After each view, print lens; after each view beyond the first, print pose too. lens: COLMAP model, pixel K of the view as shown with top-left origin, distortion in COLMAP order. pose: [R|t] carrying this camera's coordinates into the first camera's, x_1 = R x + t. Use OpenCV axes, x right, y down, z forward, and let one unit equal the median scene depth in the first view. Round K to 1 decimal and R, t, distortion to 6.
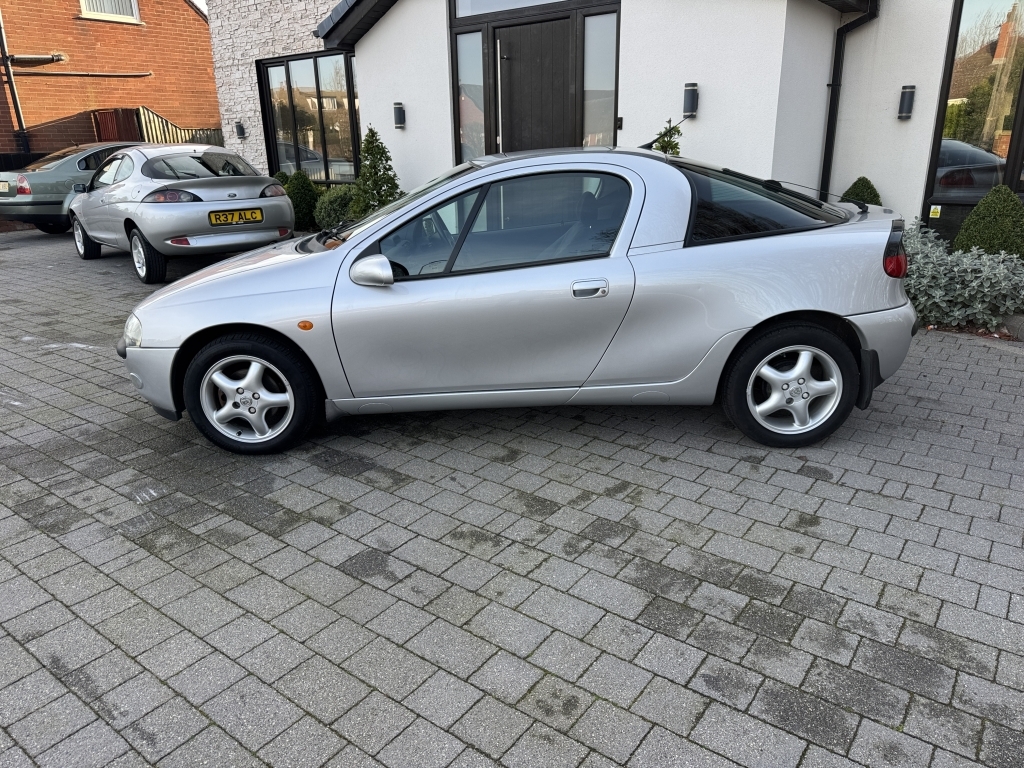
lens RADIAL K [[722.1, 0, 517.8], [0, 722.1, 374.1], [0, 0, 1]] dist [0.041449, -0.052731]
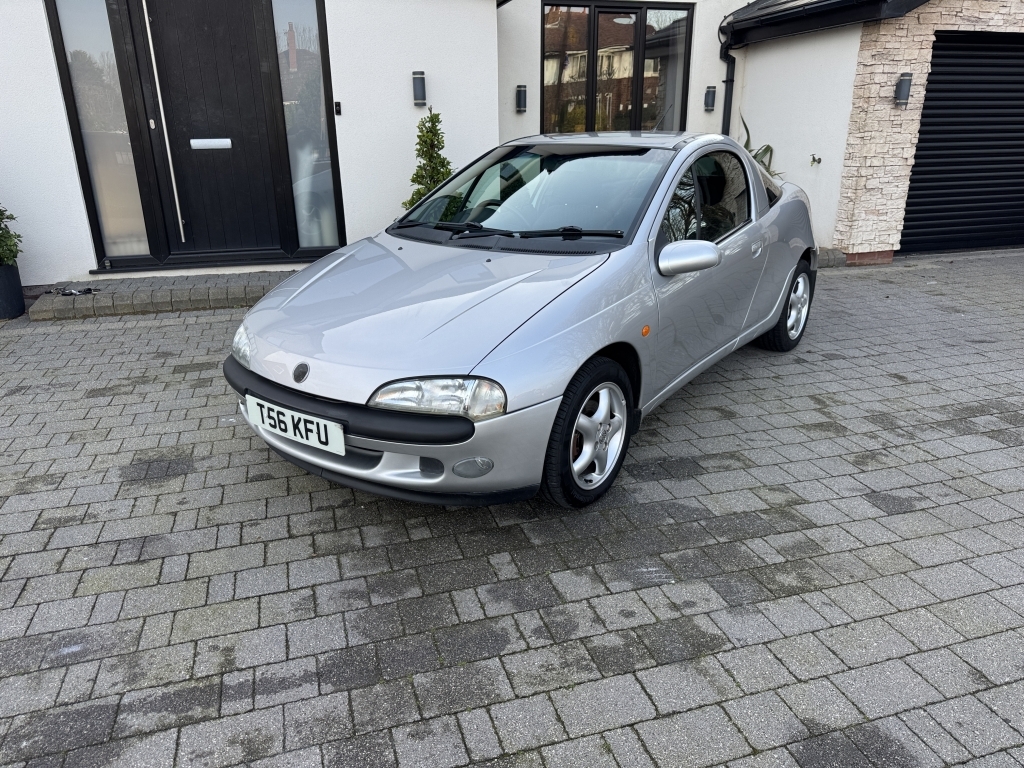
lens RADIAL K [[722.1, 0, 508.0], [0, 722.1, 384.9], [0, 0, 1]] dist [0.041449, -0.052731]
pose [[0.602280, -0.260219, 0.754682, -1.158983], [0.244820, 0.960033, 0.135645, -0.175538], [-0.759817, 0.103065, 0.641916, 0.609305]]
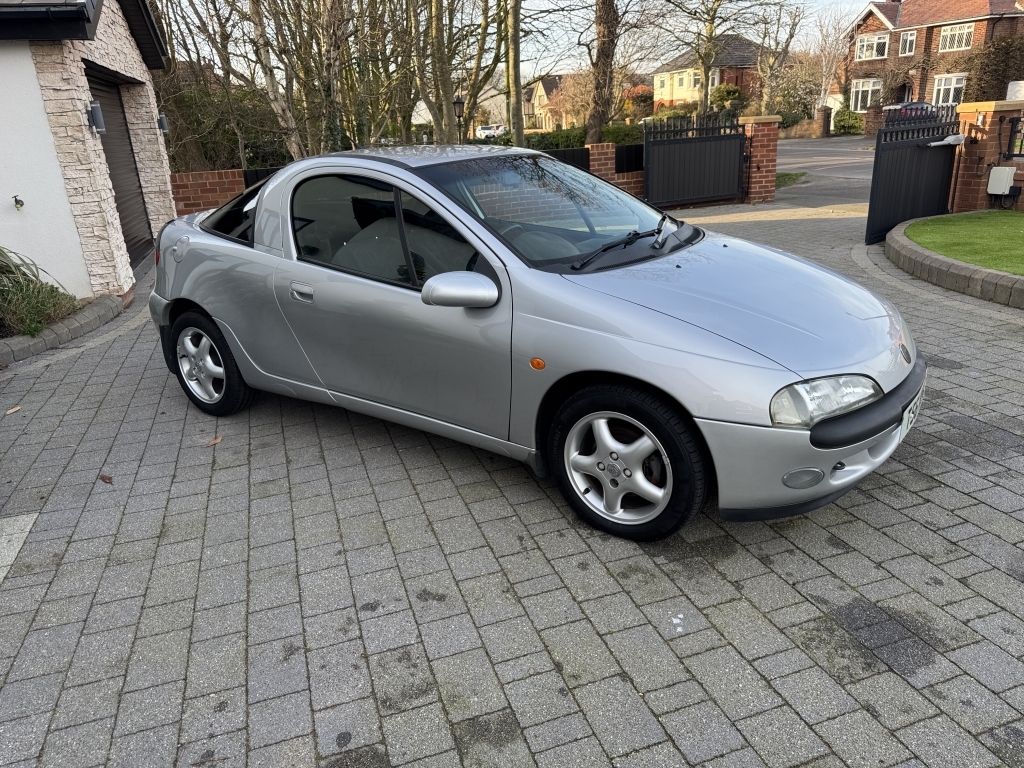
lens RADIAL K [[722.1, 0, 514.7], [0, 722.1, 384.3], [0, 0, 1]] dist [0.041449, -0.052731]
pose [[-0.816695, -0.142412, 0.559221, -0.771987], [0.229533, 0.808946, 0.541222, -0.688253], [-0.529457, 0.570373, -0.627973, 2.161845]]
